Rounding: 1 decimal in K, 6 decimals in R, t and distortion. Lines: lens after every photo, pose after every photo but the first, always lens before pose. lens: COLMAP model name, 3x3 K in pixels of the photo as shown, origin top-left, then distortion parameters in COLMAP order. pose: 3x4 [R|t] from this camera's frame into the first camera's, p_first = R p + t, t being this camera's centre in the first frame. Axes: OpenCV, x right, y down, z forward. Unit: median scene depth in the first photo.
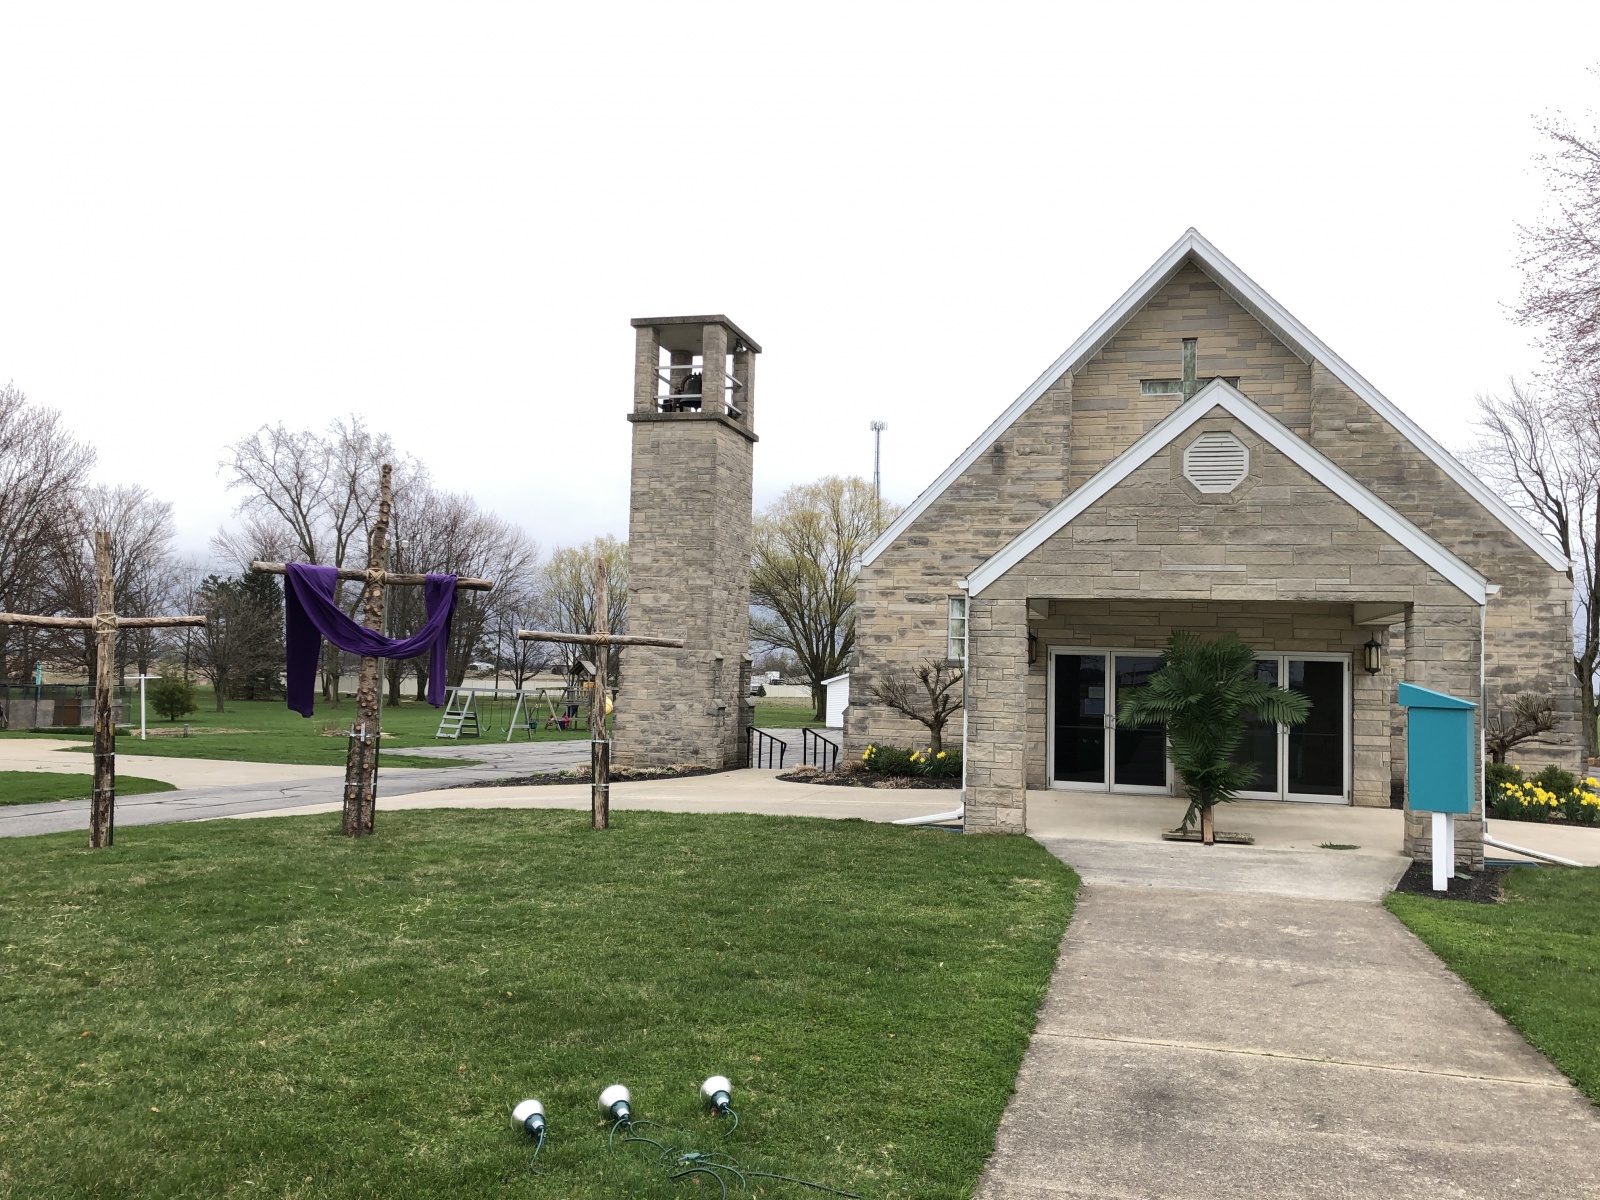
lens RADIAL K [[1279.1, 0, 794.8], [0, 1279.1, 592.3], [0, 0, 1]] dist [0.056436, -0.071627]
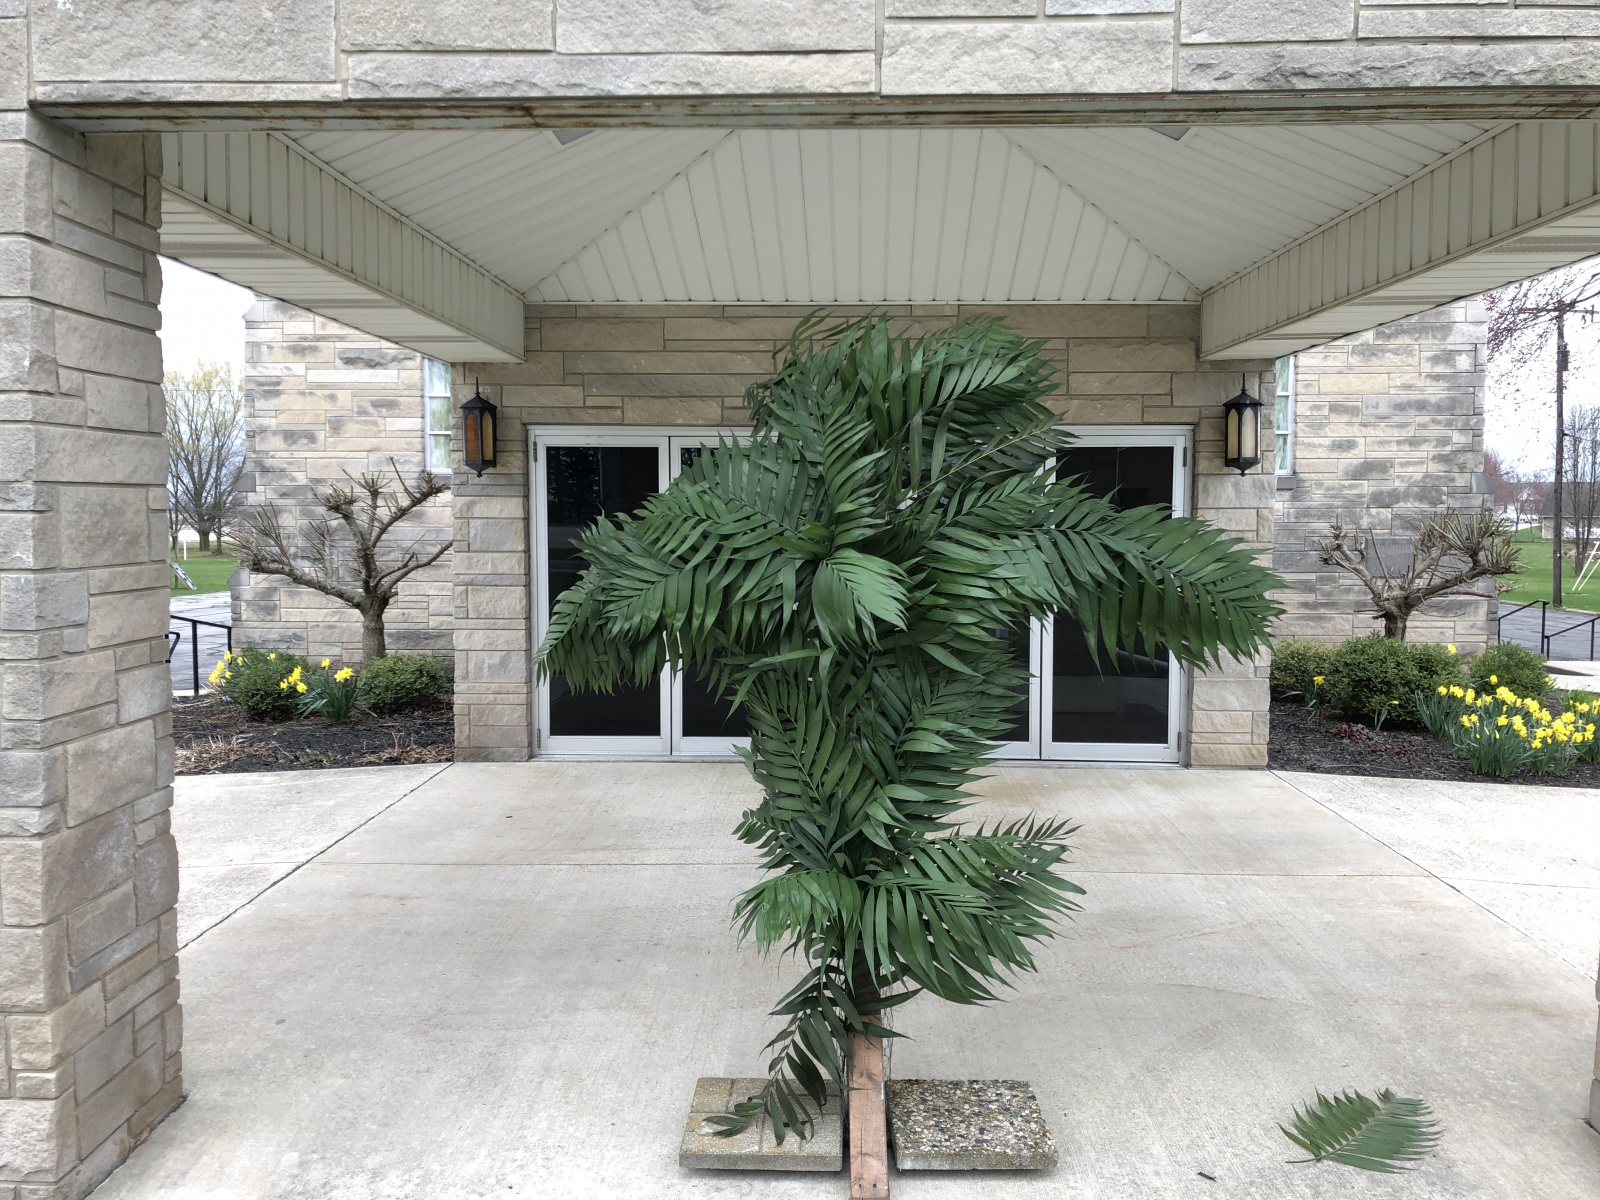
lens RADIAL K [[1279.1, 0, 789.8], [0, 1279.1, 598.4], [0, 0, 1]] dist [0.056436, -0.071627]
pose [[0.973524, -0.042565, 0.224586, 0.143298], [0.011734, 0.990520, 0.136868, 0.031879], [-0.228282, -0.130609, 0.964795, 0.437693]]
